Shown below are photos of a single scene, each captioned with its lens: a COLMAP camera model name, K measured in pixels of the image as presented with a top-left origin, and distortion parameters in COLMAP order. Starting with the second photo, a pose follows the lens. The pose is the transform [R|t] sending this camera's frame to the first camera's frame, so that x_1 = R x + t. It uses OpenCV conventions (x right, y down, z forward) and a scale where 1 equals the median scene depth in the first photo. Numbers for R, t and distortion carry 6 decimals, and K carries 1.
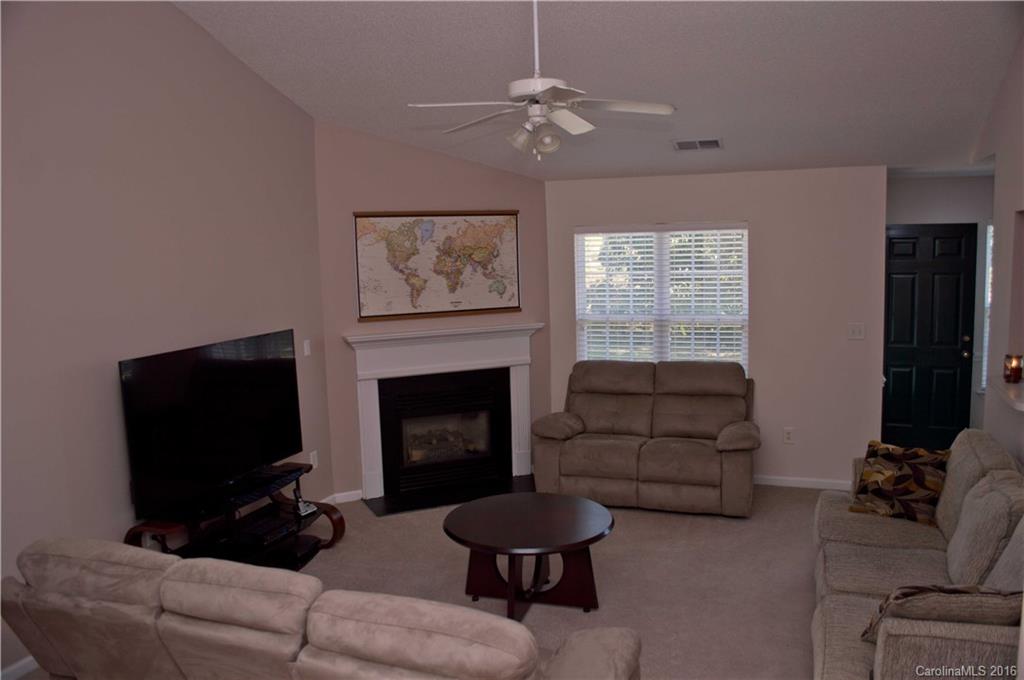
lens RADIAL K [[810.9, 0, 515.2], [0, 810.9, 336.7], [0, 0, 1]] dist [-0.085792, 0.001450]
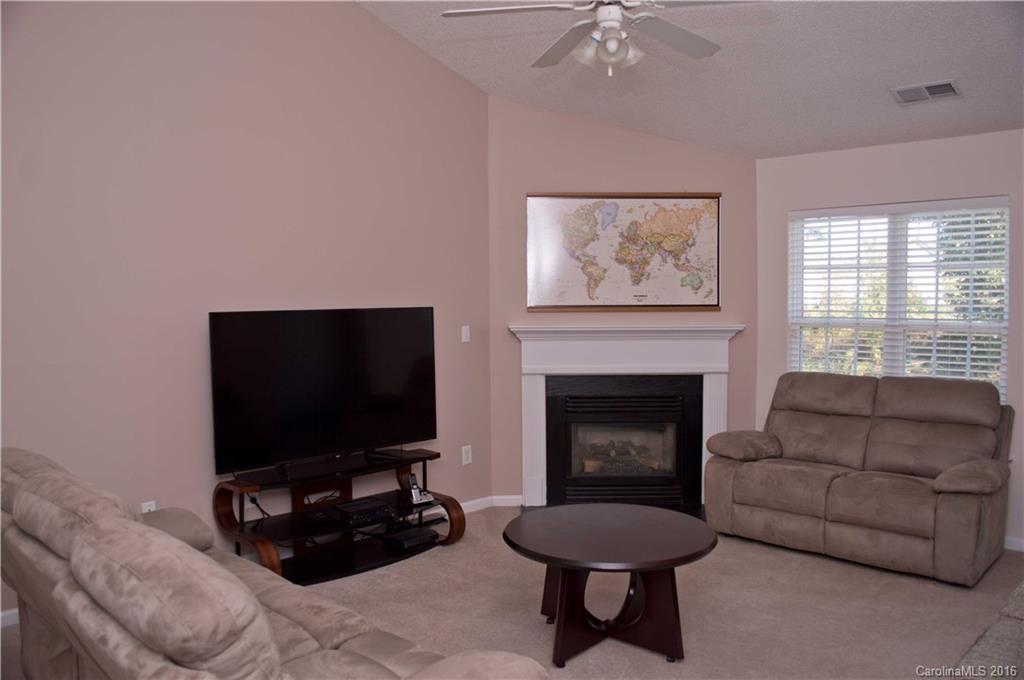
lens RADIAL K [[810.9, 0, 515.2], [0, 810.9, 336.7], [0, 0, 1]] dist [-0.085792, 0.001450]
pose [[0.909055, 0.042217, -0.414532, 0.174236], [-0.066437, 0.996812, -0.044176, 0.051025], [0.411346, 0.067699, 0.908962, 0.149583]]
